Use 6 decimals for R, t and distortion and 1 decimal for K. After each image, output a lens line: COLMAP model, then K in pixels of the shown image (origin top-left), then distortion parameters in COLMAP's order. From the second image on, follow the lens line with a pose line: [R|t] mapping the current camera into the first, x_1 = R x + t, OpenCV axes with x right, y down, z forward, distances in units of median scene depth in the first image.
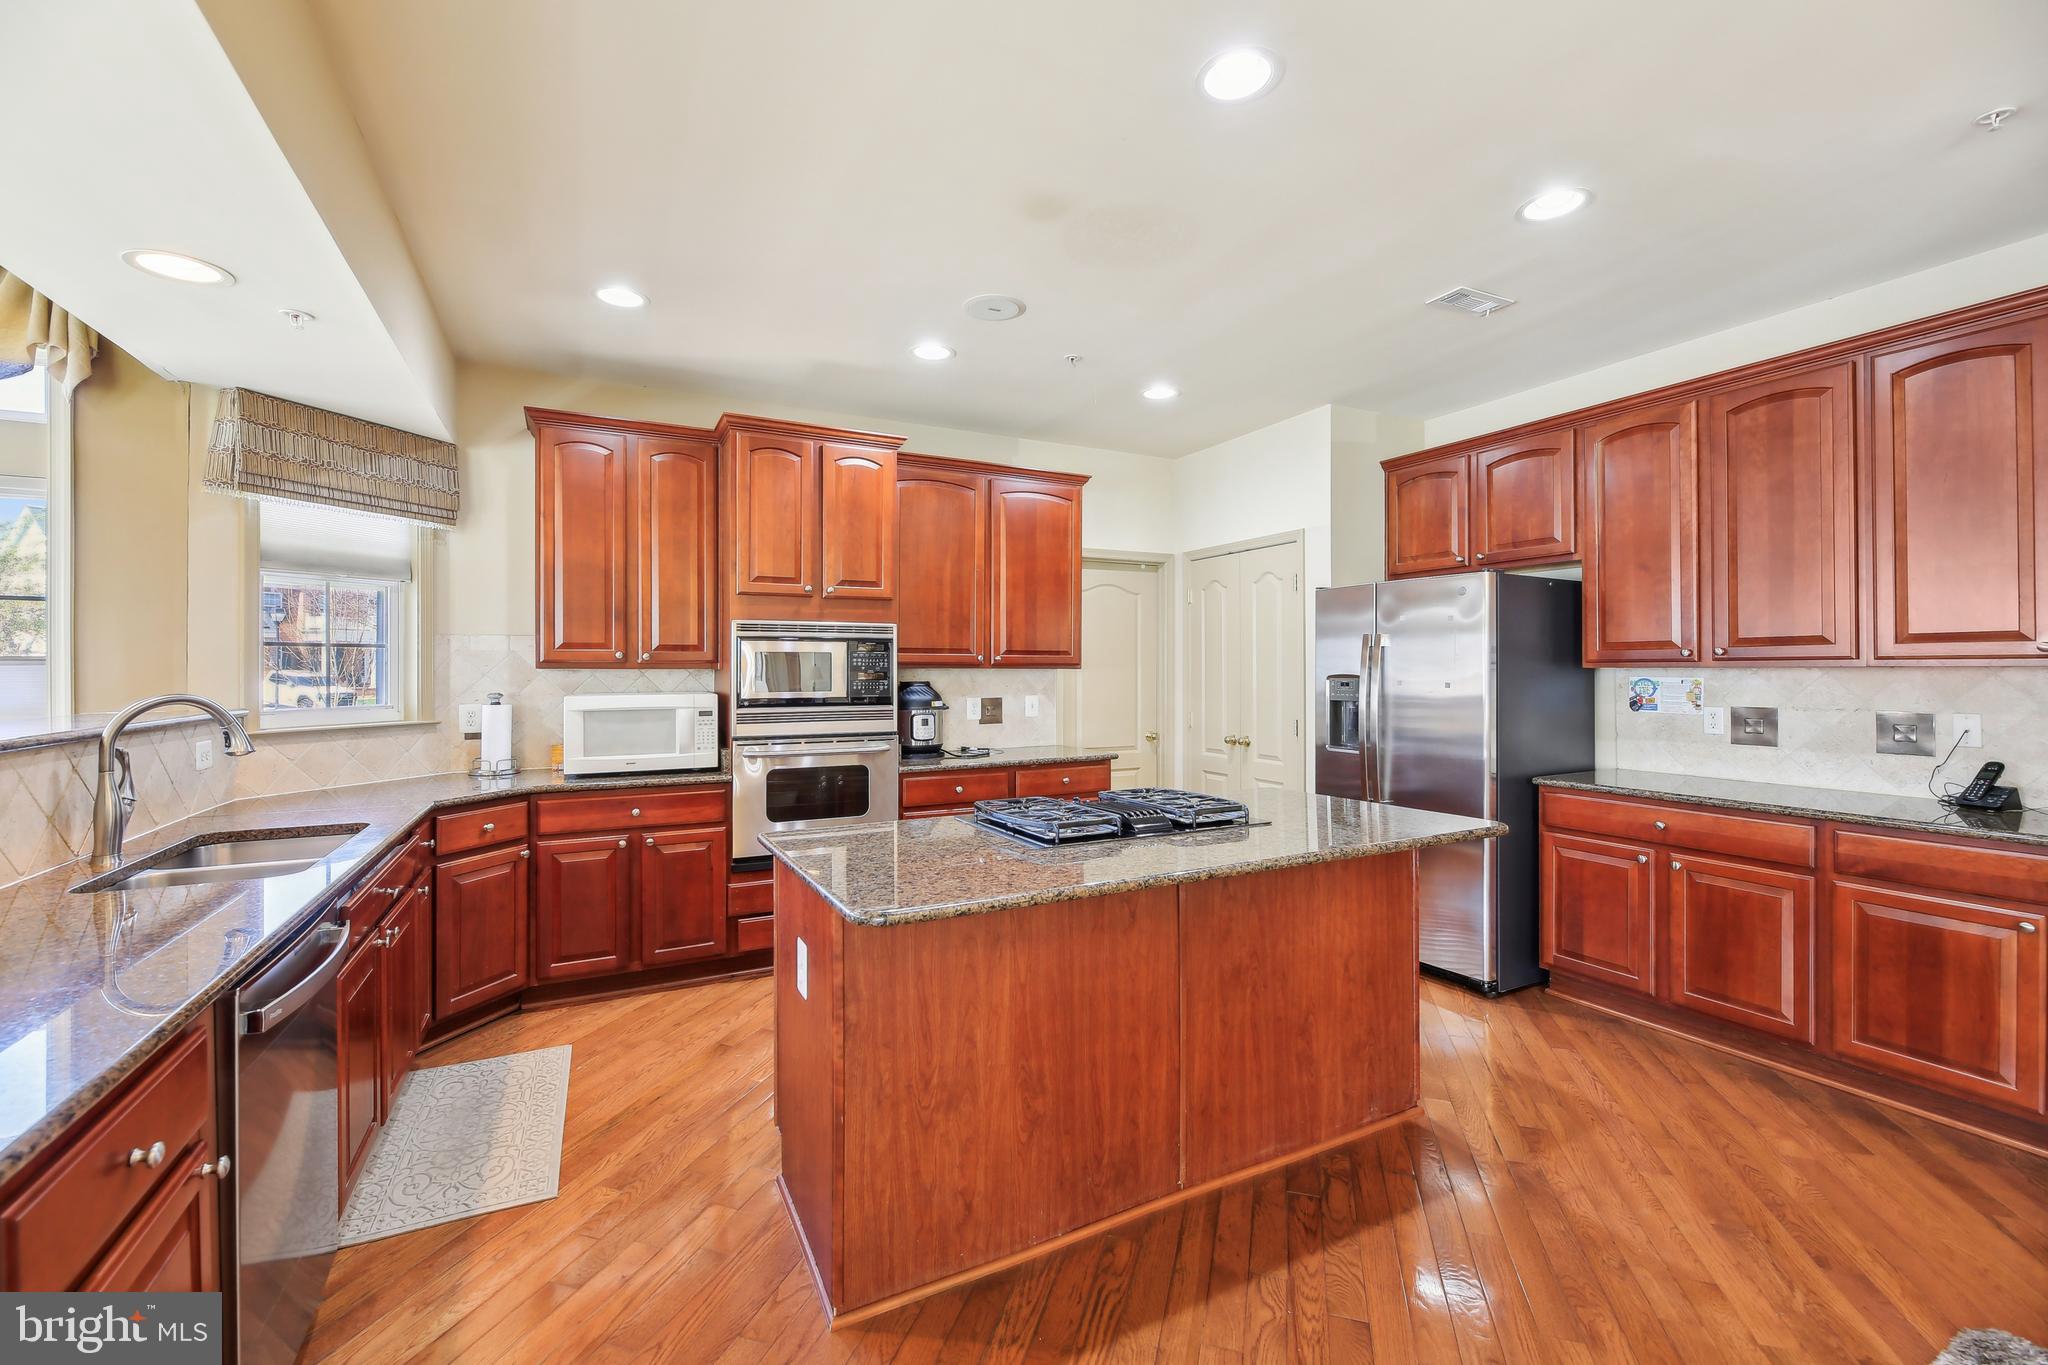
lens RADIAL K [[846.6, 0, 1012.0], [0, 846.6, 664.3], [0, 0, 1]] dist [0.003609, -0.000815]
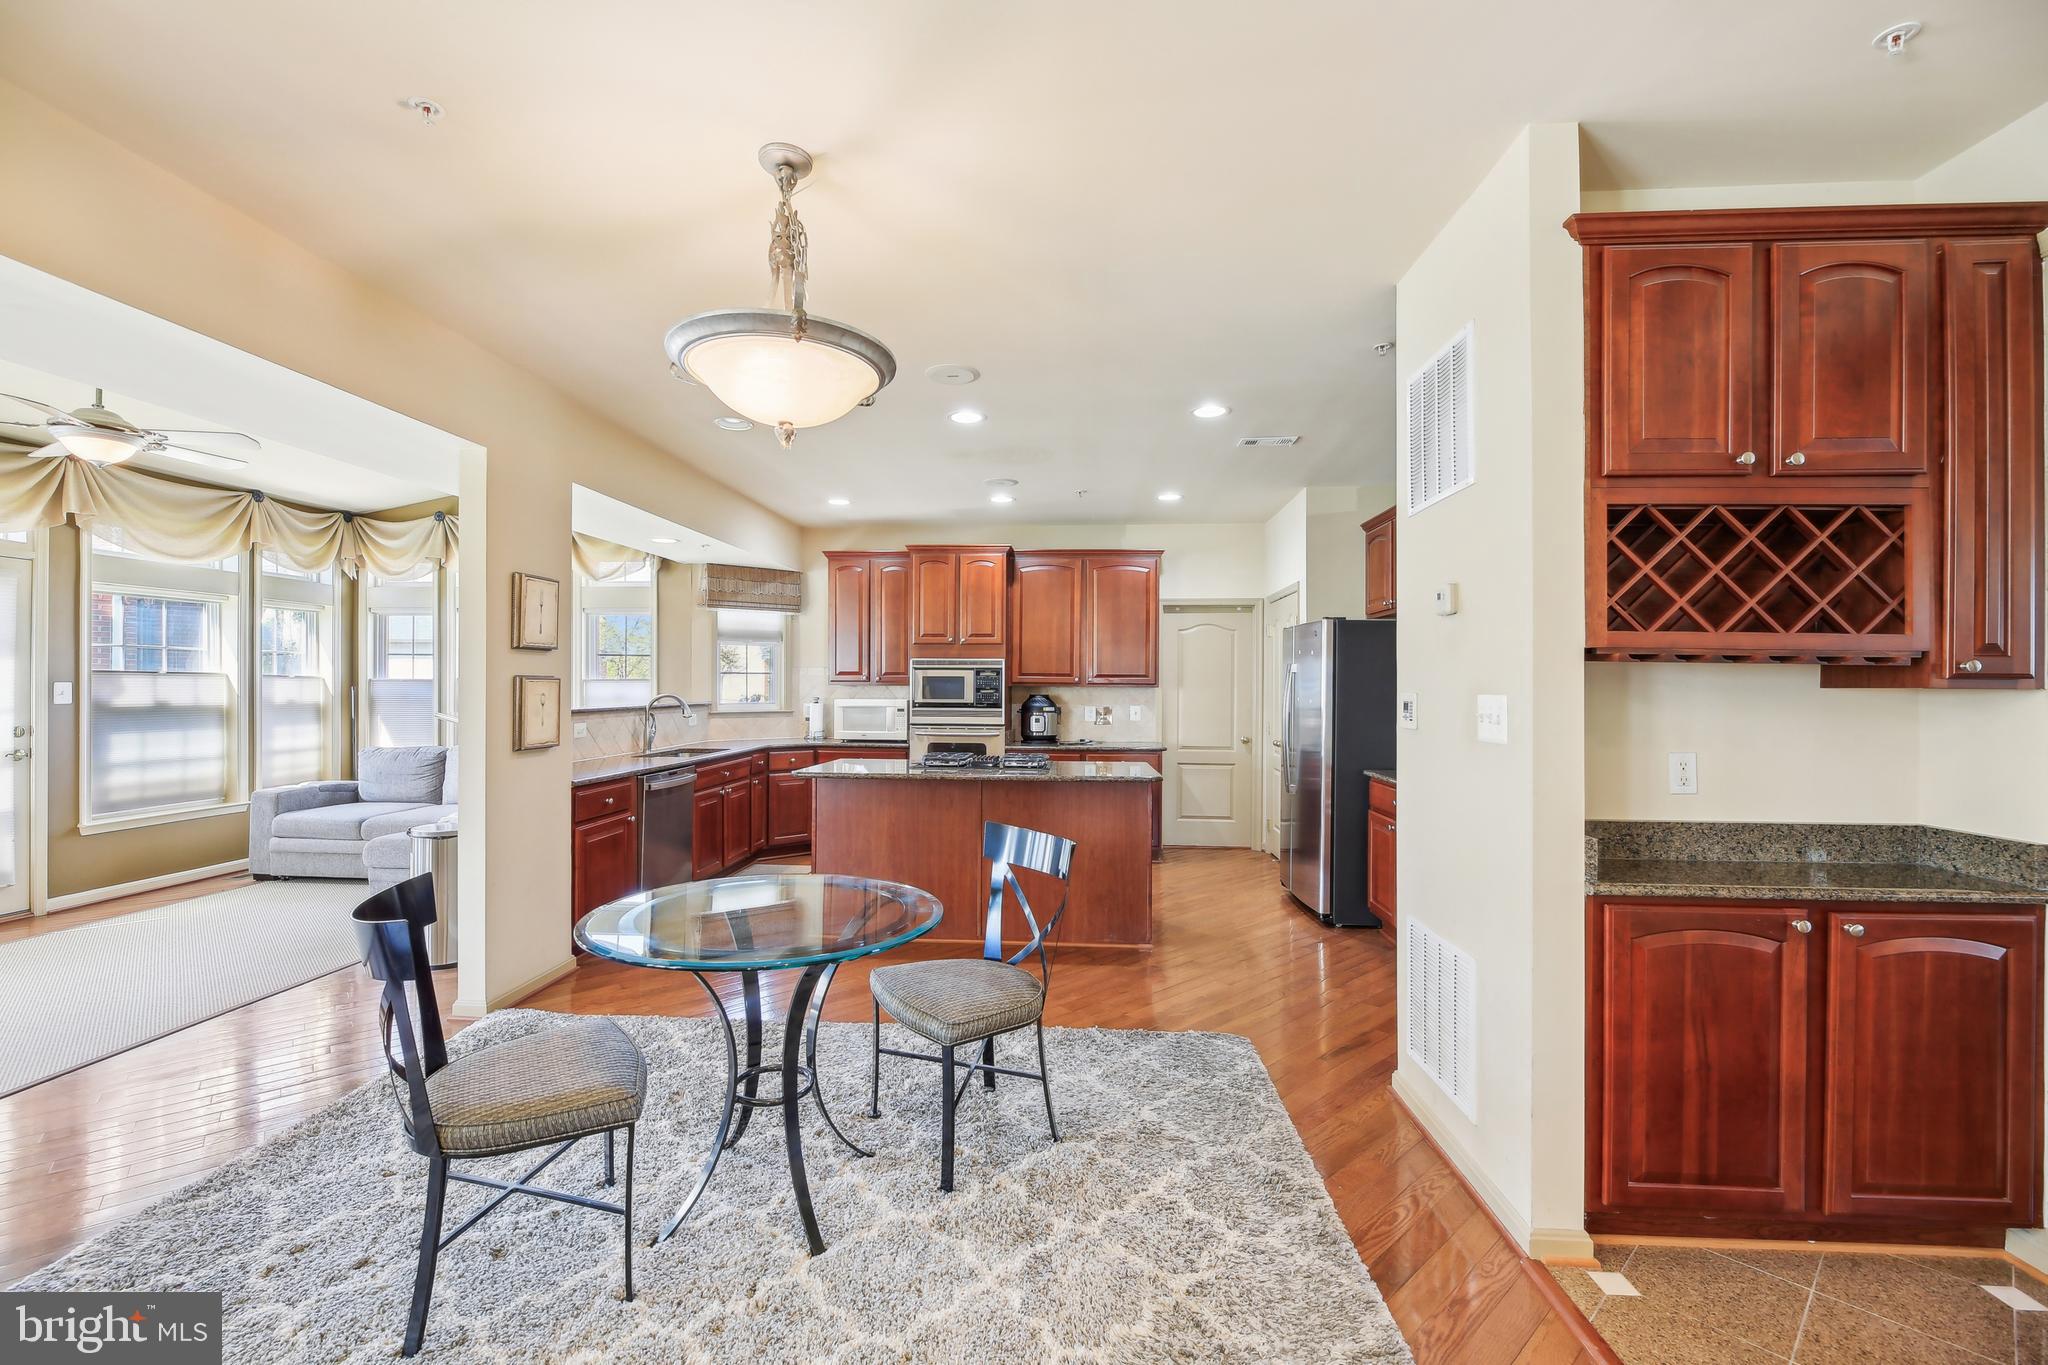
lens RADIAL K [[846.6, 0, 1007.5], [0, 846.6, 684.9], [0, 0, 1]] dist [0.003609, -0.000815]
pose [[0.851371, 0.006978, -0.524518, 0.784957], [-0.003125, 0.999961, 0.008231, -0.011692], [0.524555, -0.005369, 0.851359, -0.426182]]
